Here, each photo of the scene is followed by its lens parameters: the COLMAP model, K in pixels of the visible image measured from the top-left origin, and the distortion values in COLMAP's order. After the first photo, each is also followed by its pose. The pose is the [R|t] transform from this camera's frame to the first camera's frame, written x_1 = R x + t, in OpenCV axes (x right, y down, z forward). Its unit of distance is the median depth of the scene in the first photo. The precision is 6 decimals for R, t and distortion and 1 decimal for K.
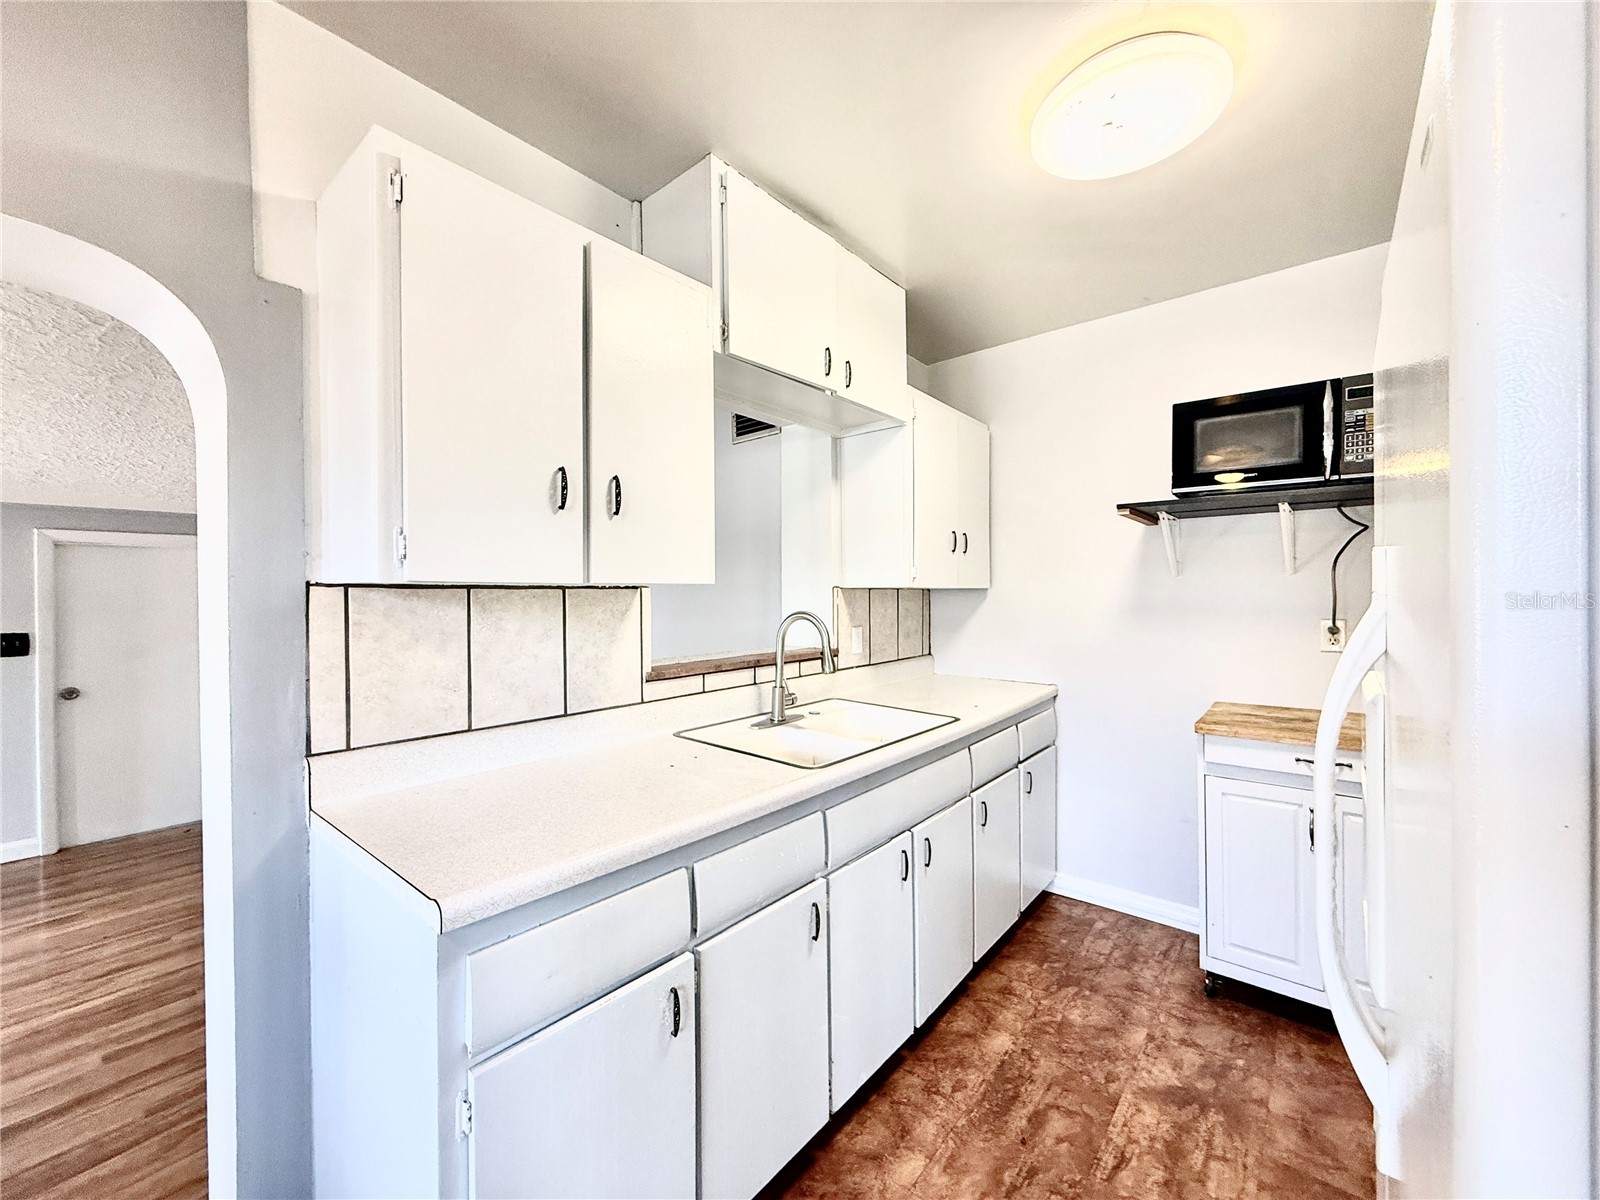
lens RADIAL K [[638.0, 0, 795.9], [0, 638.0, 600.2], [0, 0, 1]] dist [-0.000715, 0.000183]
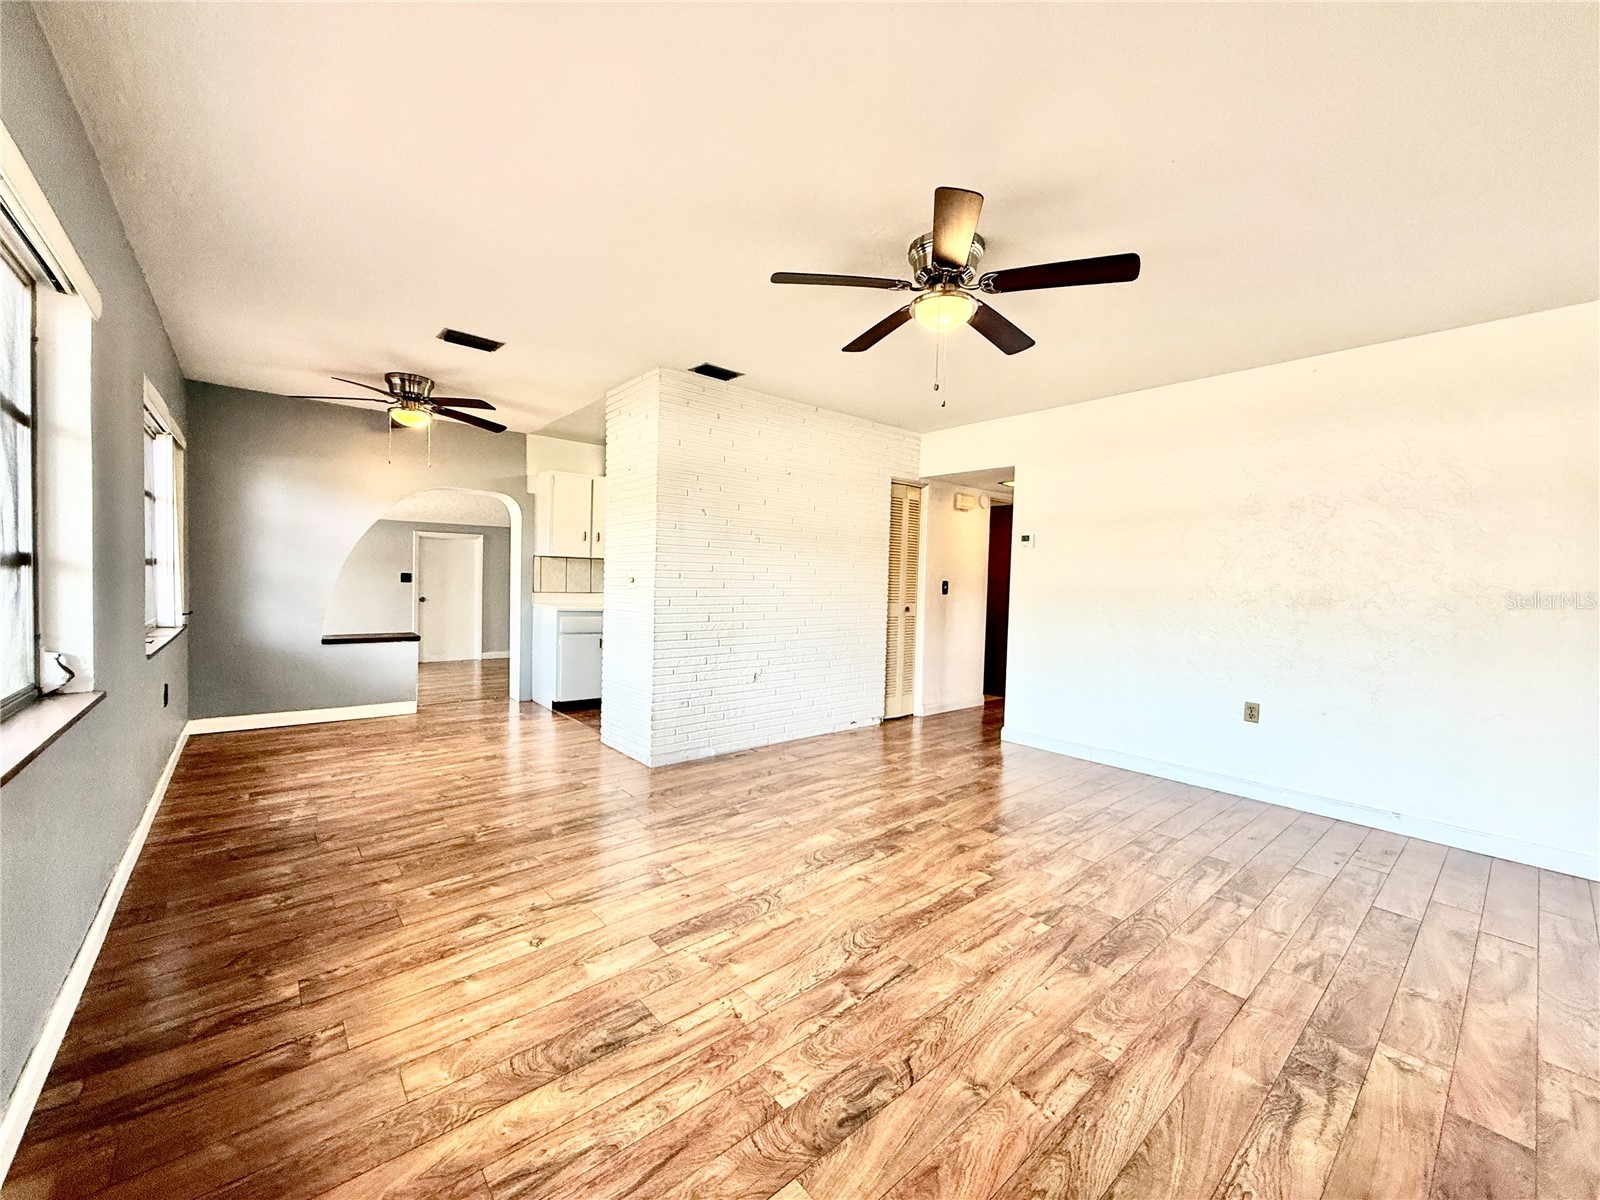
lens RADIAL K [[638.0, 0, 795.9], [0, 638.0, 600.2], [0, 0, 1]] dist [-0.000715, 0.000183]
pose [[0.983981, 0.038341, -0.174101, 1.482452], [-0.034245, 0.999063, 0.026468, 0.083350], [0.174953, -0.020082, 0.984372, -2.486801]]
